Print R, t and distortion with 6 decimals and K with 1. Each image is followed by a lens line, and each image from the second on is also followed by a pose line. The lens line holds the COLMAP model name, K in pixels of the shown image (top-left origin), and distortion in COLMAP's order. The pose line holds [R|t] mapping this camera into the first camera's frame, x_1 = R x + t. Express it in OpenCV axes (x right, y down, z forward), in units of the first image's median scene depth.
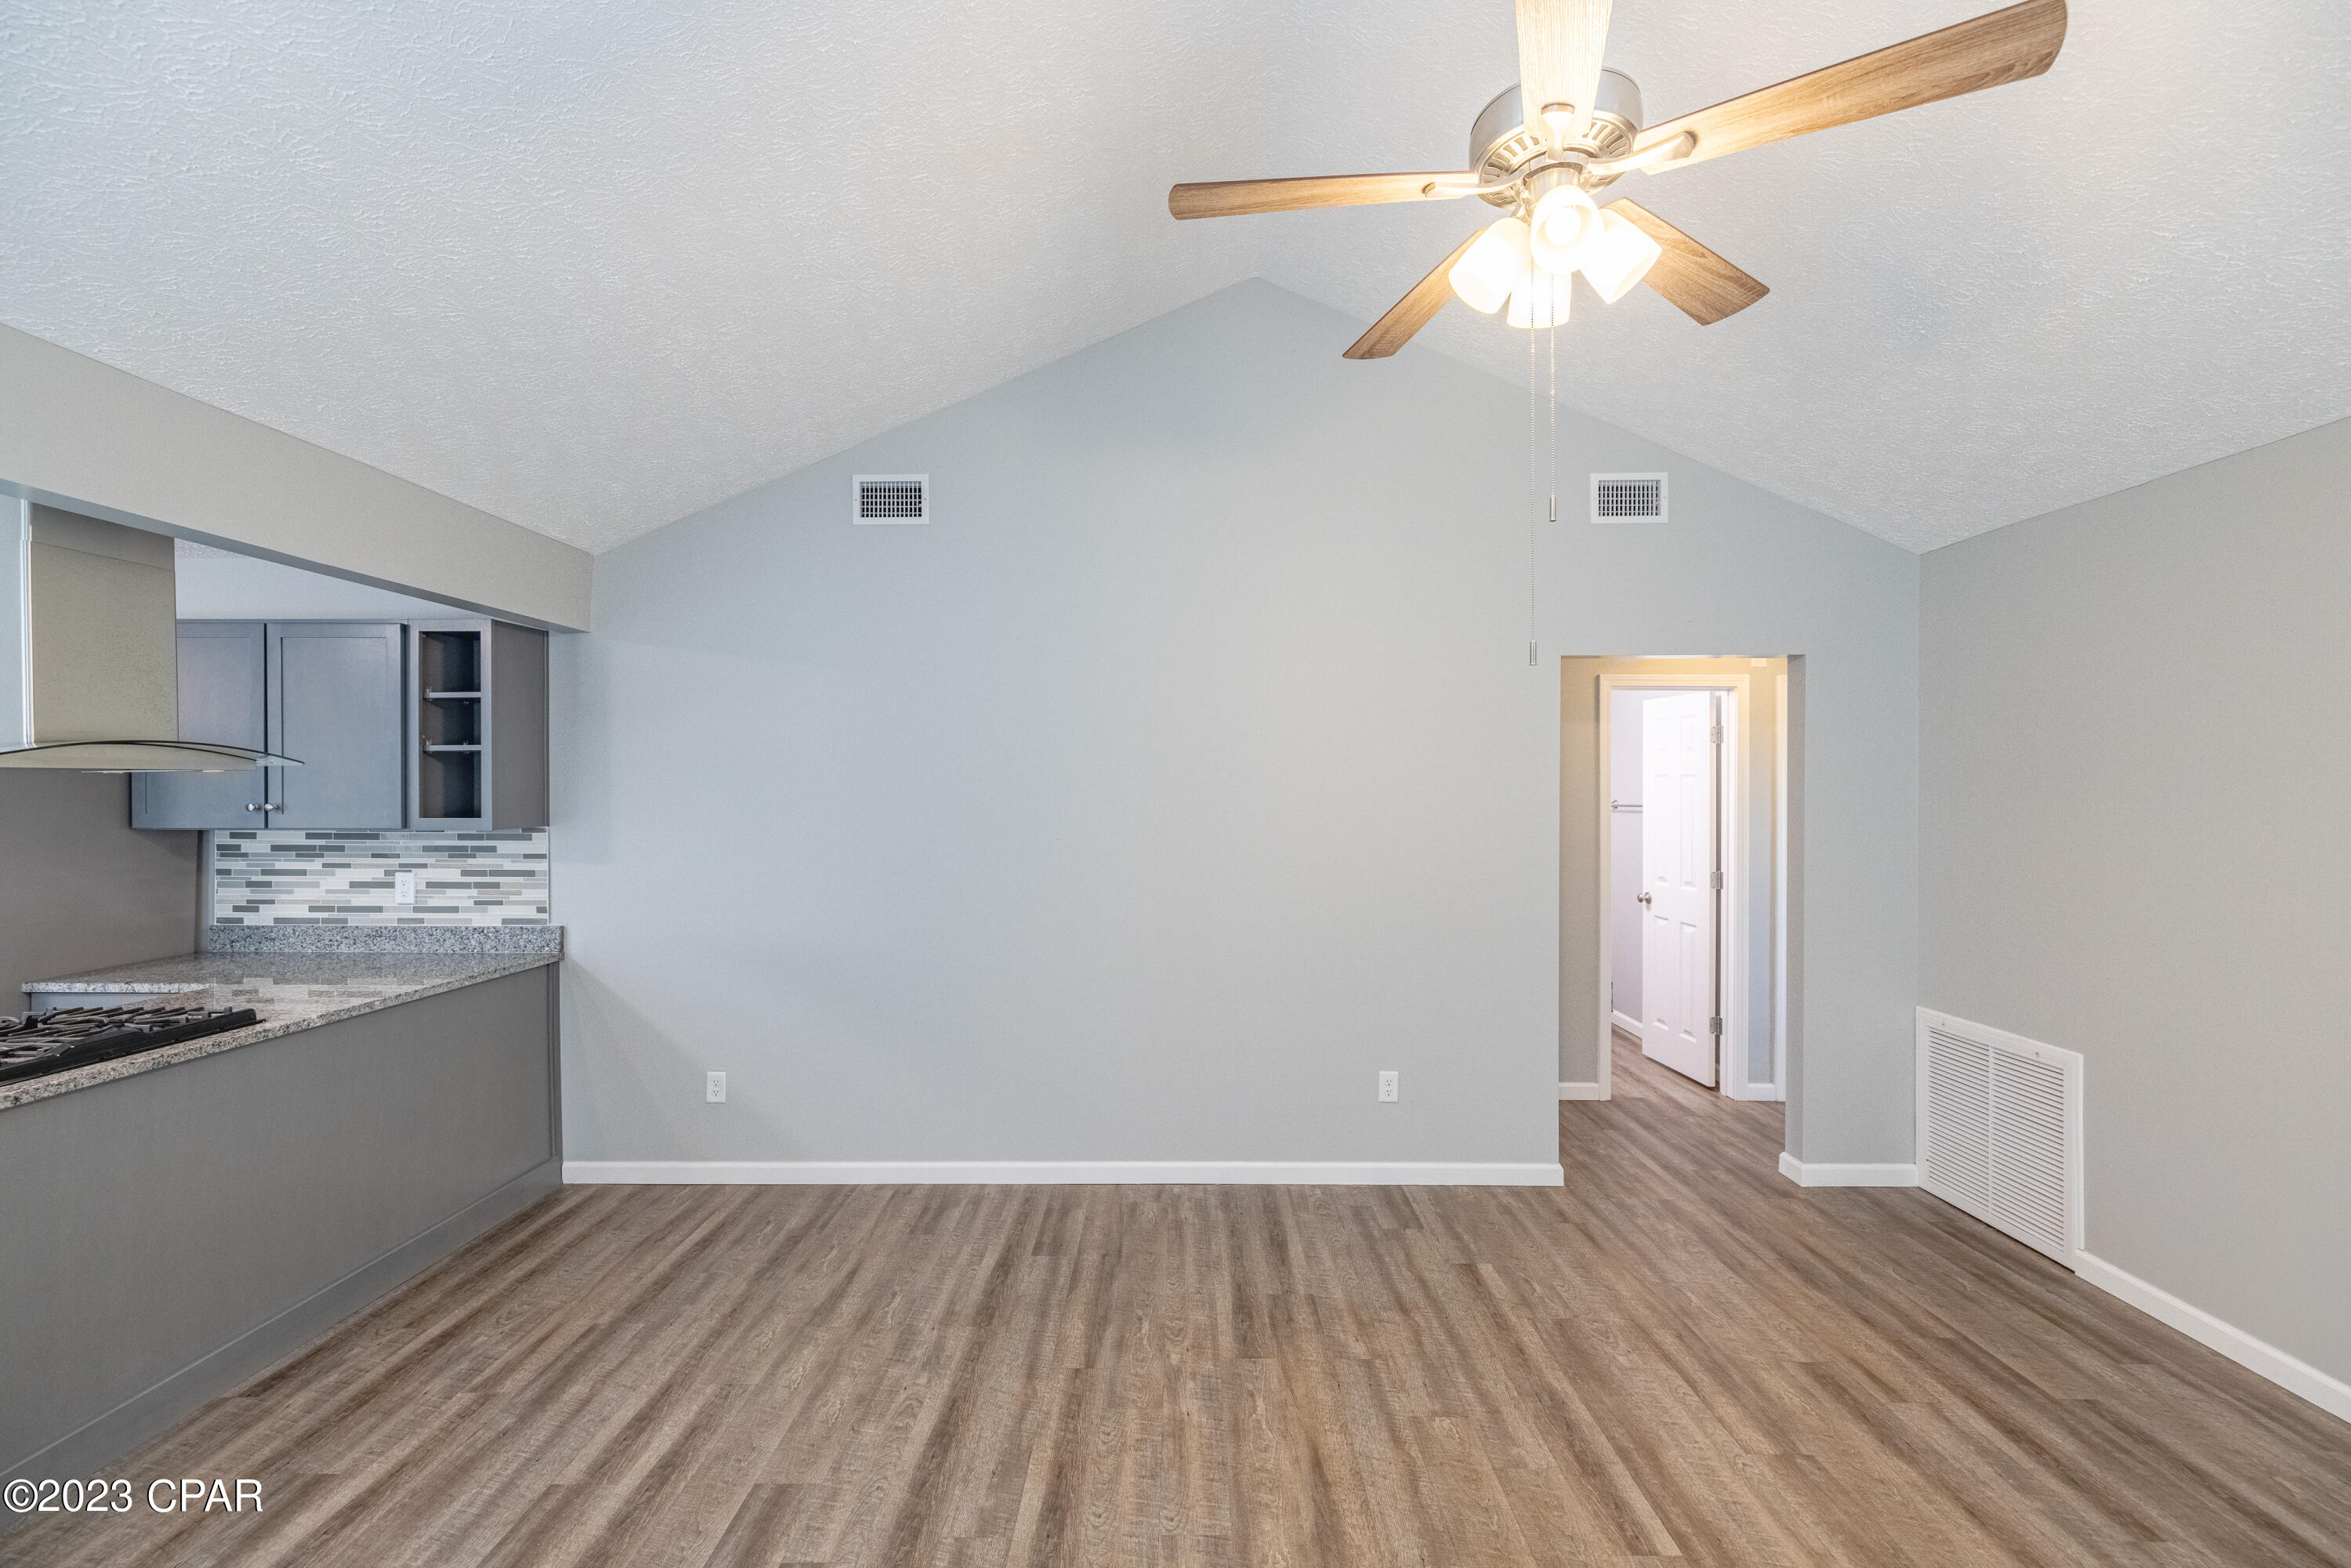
lens RADIAL K [[984.7, 0, 1175.0], [0, 984.7, 783.1], [0, 0, 1]] dist [0.001640, -0.001047]
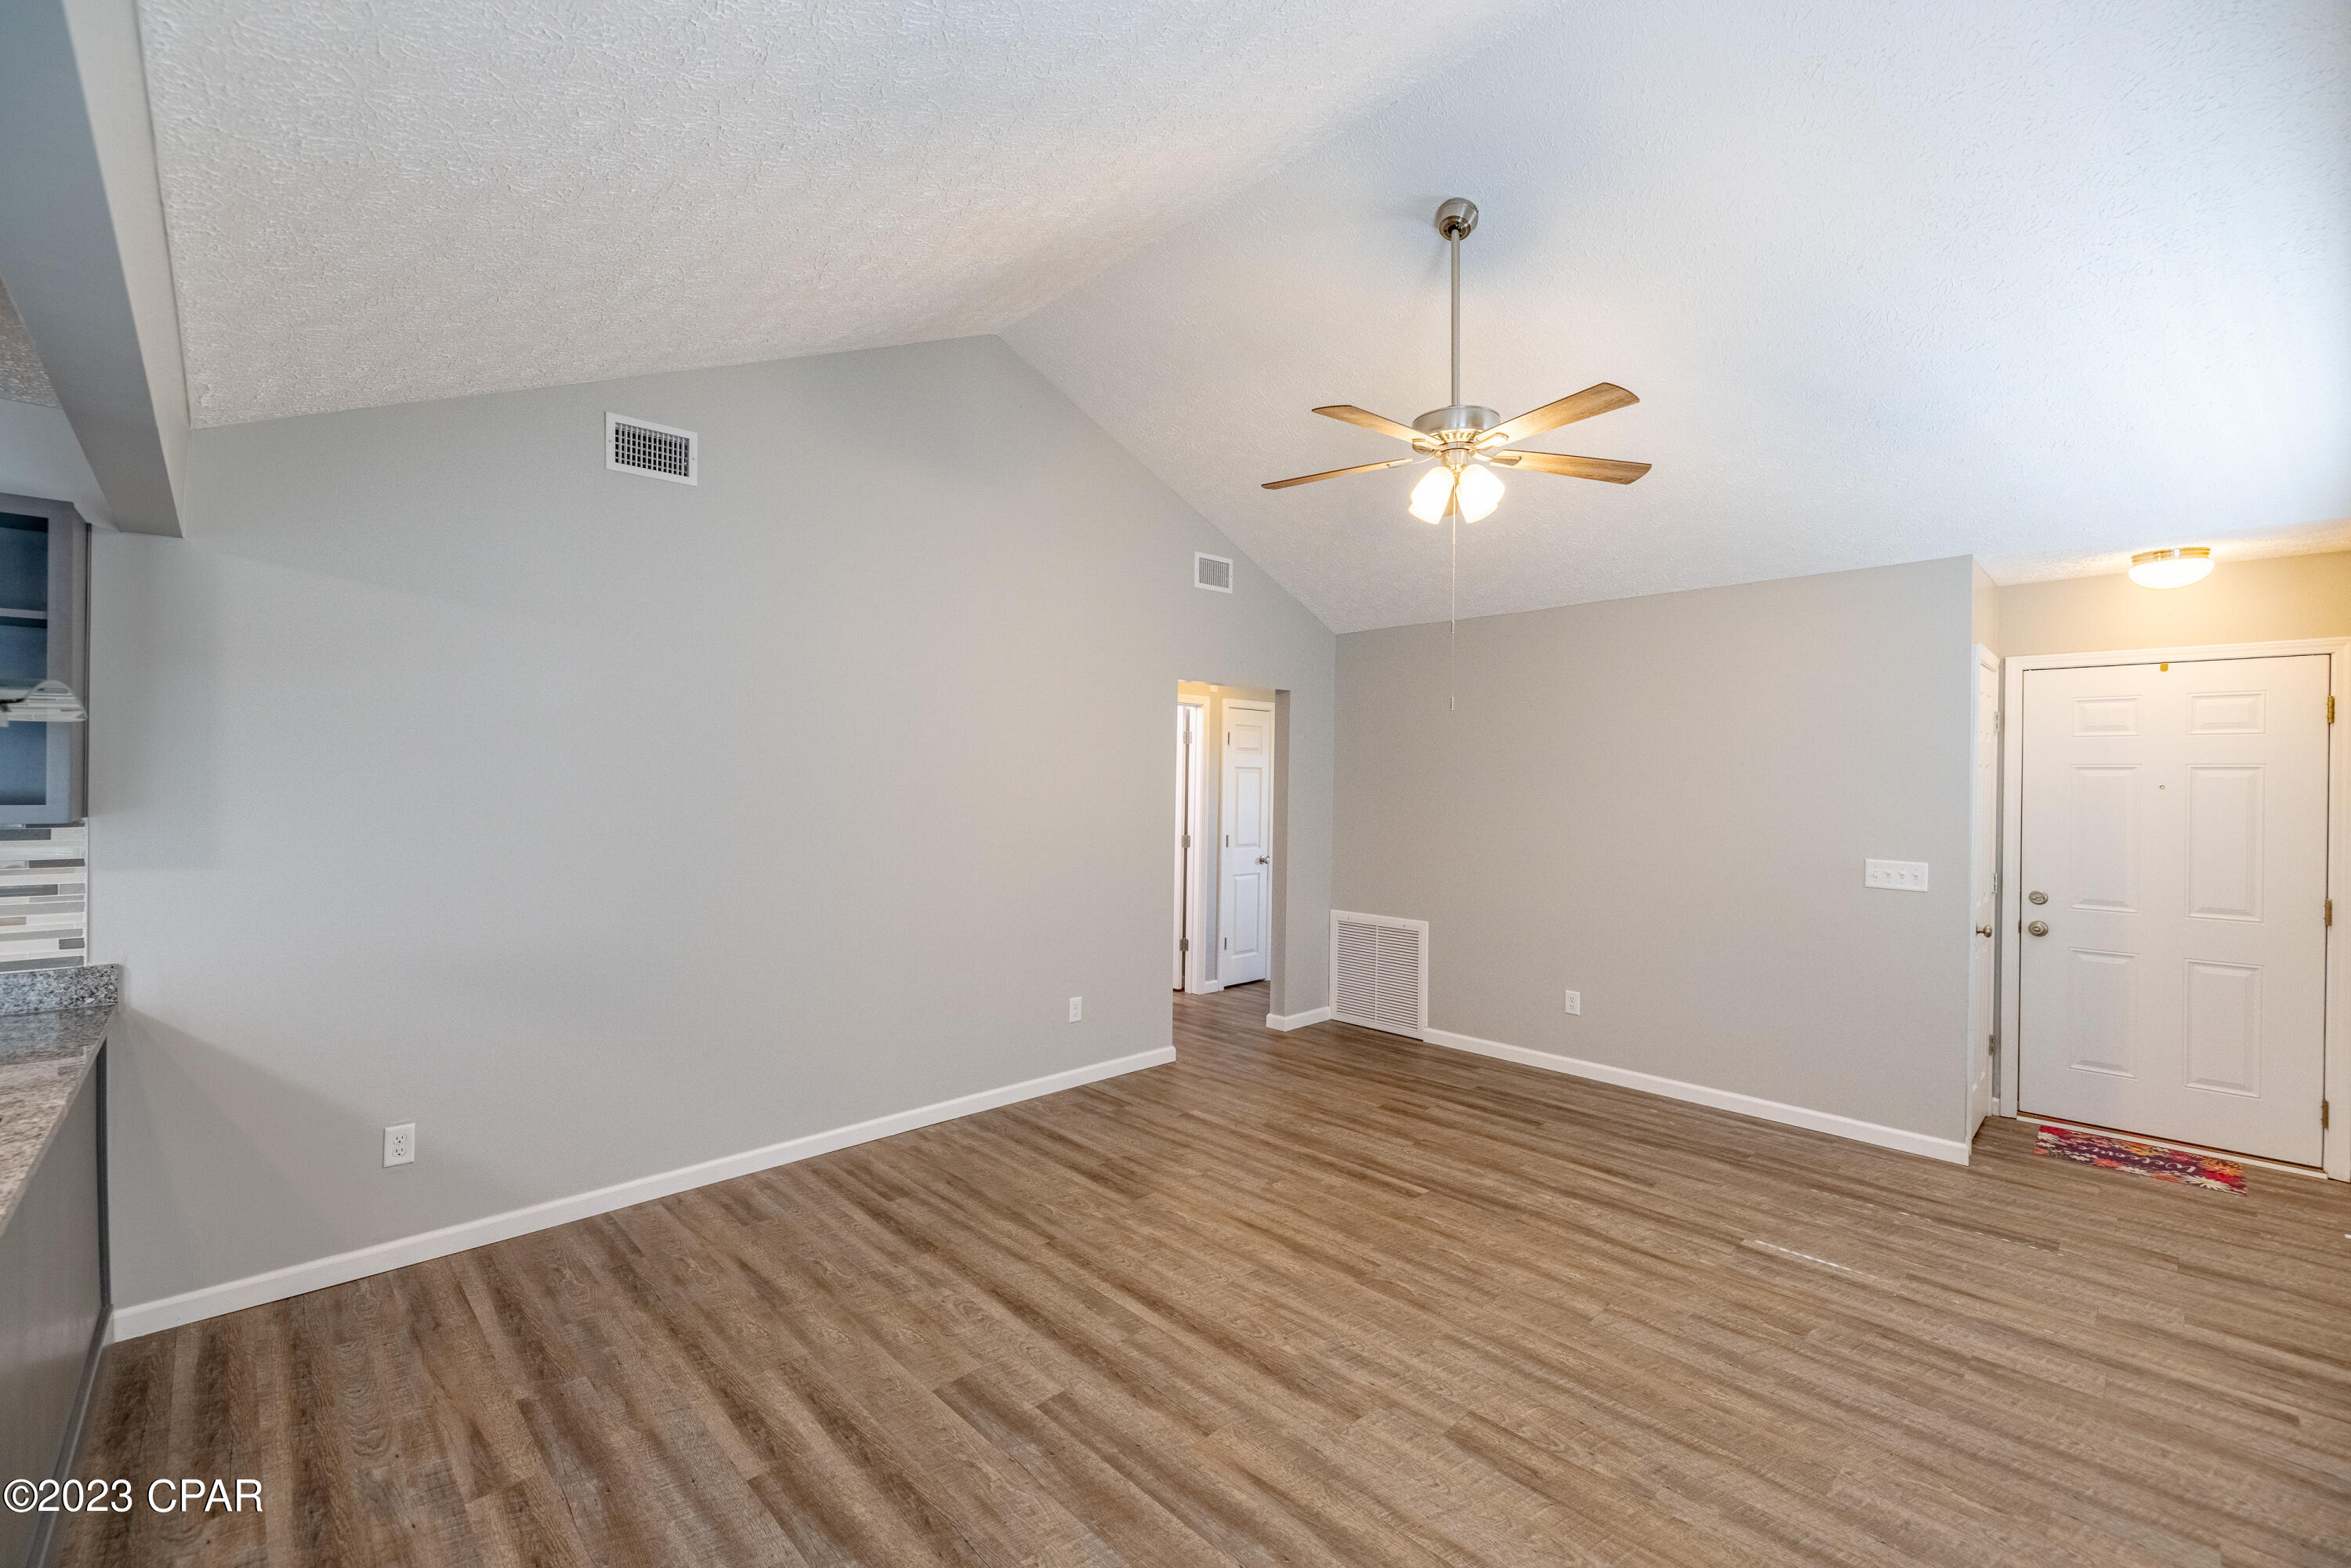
lens RADIAL K [[984.7, 0, 1170.9], [0, 984.7, 778.3], [0, 0, 1]] dist [0.001640, -0.001047]
pose [[0.717435, 0.007281, 0.696587, -0.615915], [-0.014273, 0.999889, 0.004250, 0.004227], [-0.696479, -0.012991, 0.717459, 0.010961]]
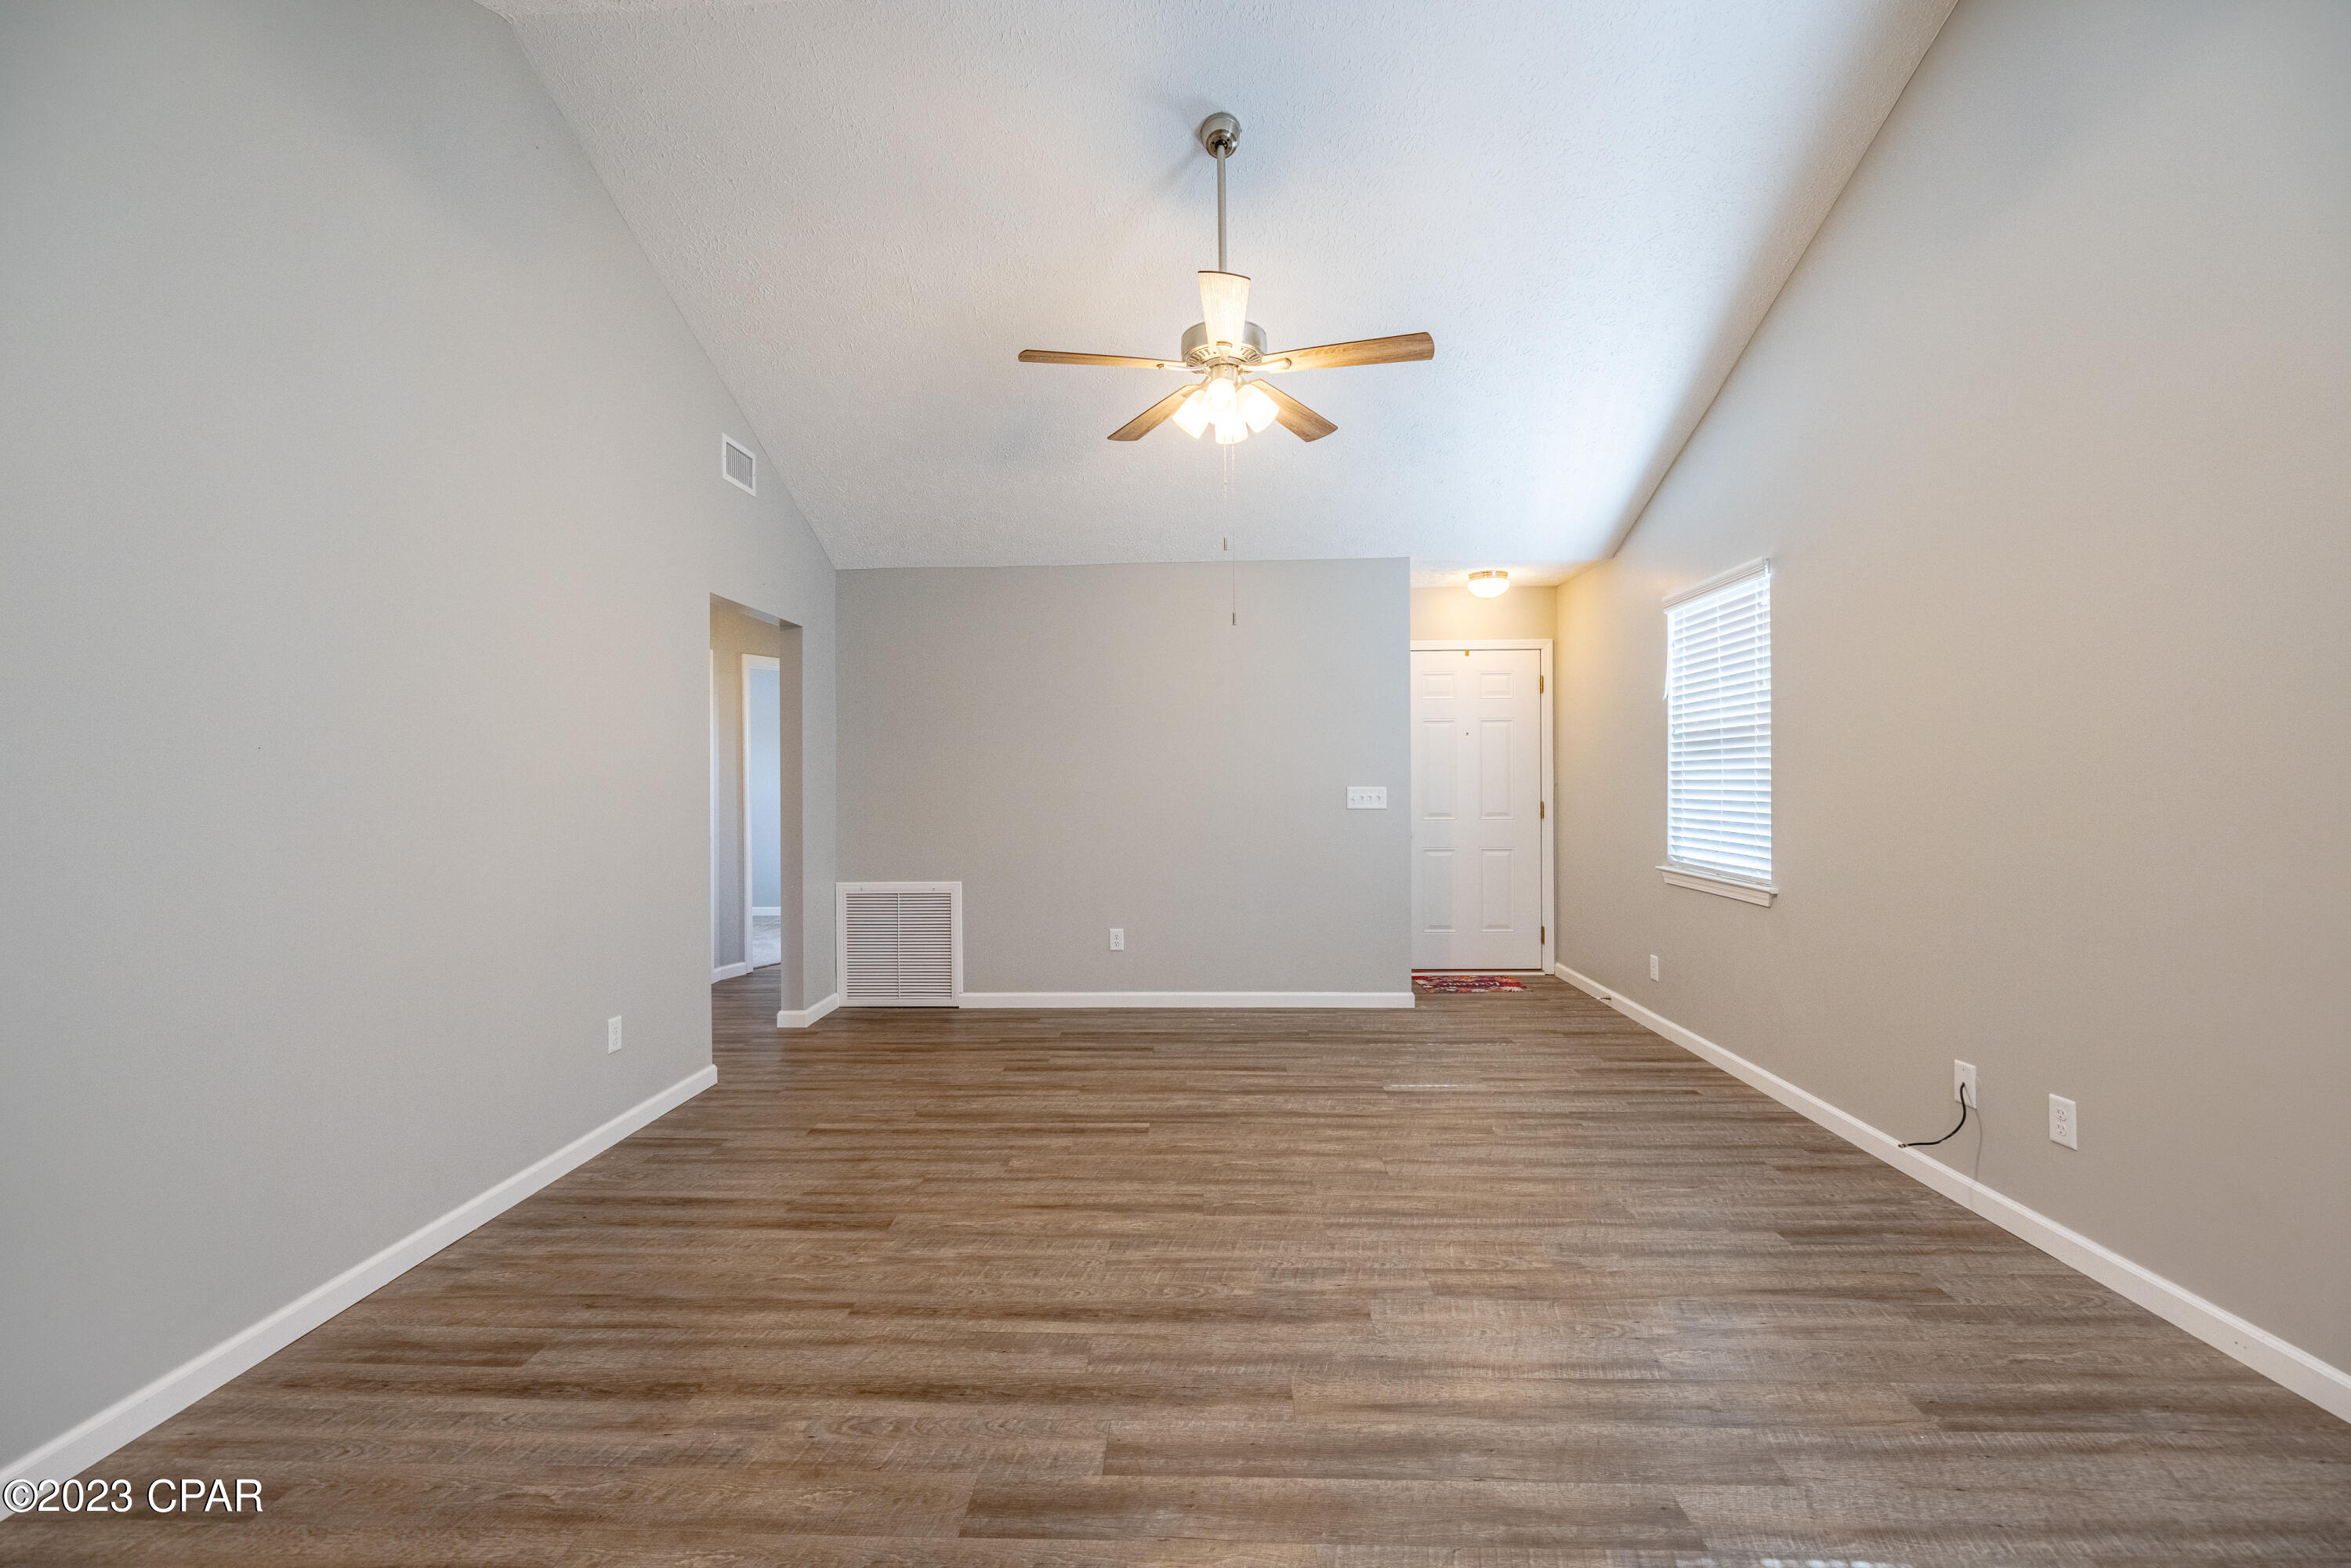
lens RADIAL K [[984.7, 0, 1167.8], [0, 984.7, 785.4], [0, 0, 1]] dist [0.001640, -0.001047]
pose [[0.032500, -0.005236, 0.999458, -0.708441], [0.002320, 0.999984, 0.005163, 0.082003], [-0.999469, 0.002151, 0.032512, 0.494016]]
